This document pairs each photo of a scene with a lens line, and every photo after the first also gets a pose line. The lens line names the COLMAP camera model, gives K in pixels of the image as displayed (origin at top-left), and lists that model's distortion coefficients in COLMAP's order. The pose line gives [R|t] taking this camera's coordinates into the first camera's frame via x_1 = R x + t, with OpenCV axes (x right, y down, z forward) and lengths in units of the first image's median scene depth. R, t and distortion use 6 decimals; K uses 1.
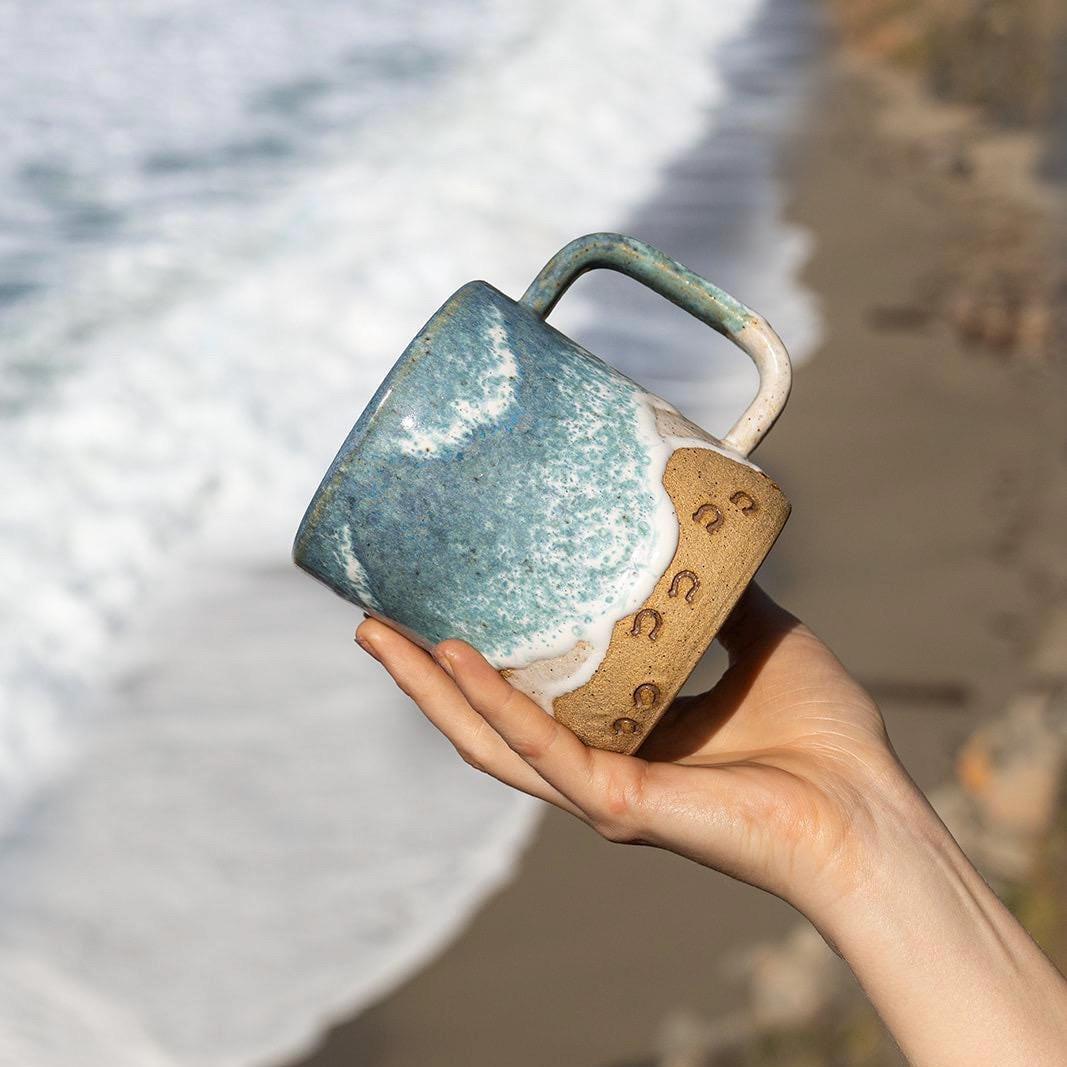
lens RADIAL K [[2525.4, 0, 532.0], [0, 2525.4, 517.4], [0, 0, 1]] dist [-0.040636, -0.081952]
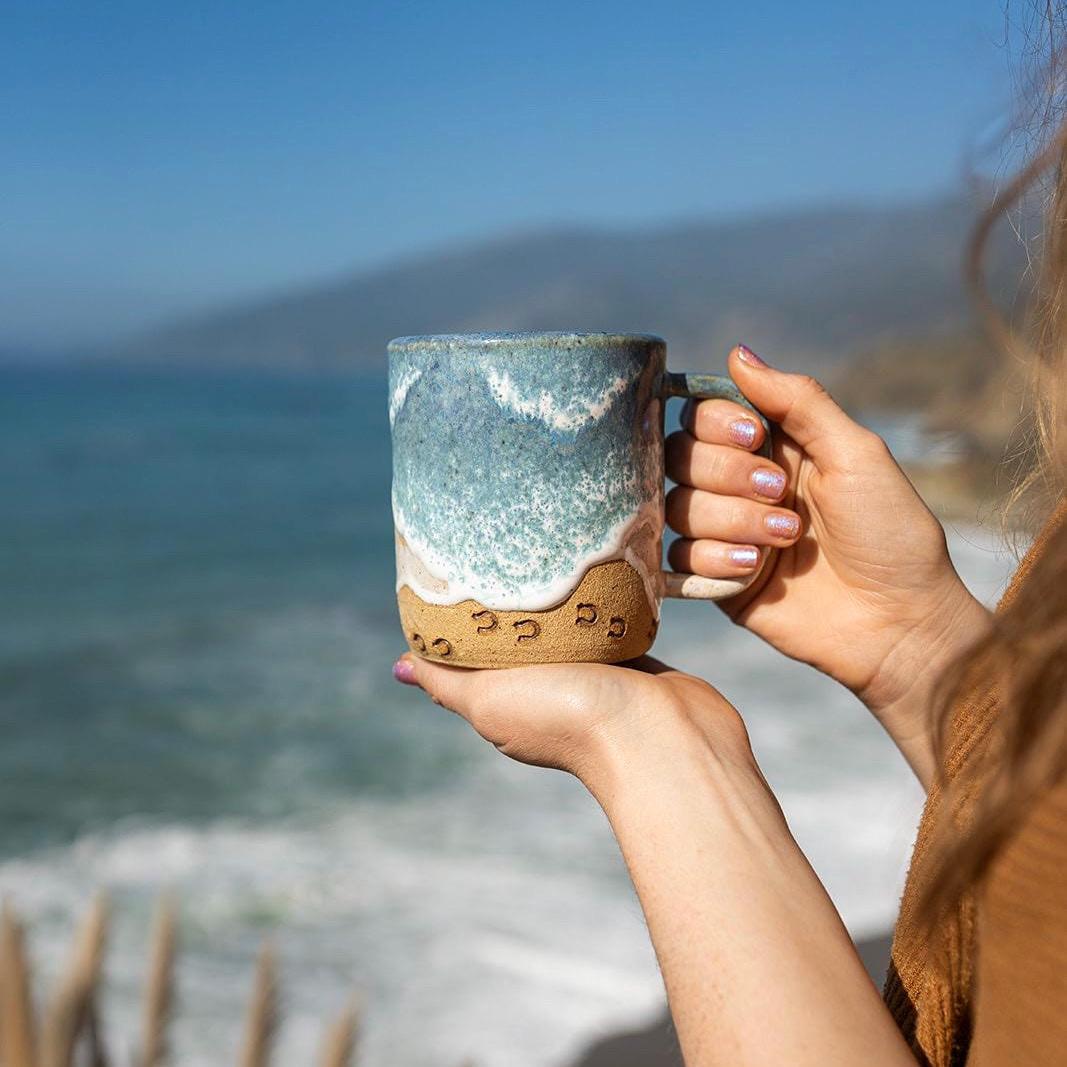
lens RADIAL K [[1522.3, 0, 533.5], [0, 1522.3, 533.5], [0, 0, 1]] dist [0.005983, -0.001627]
pose [[0.557638, 0.829689, 0.025608, 0.003633], [-0.813378, 0.539997, 0.216377, -0.161645], [0.165698, -0.141490, 0.975974, 0.276064]]
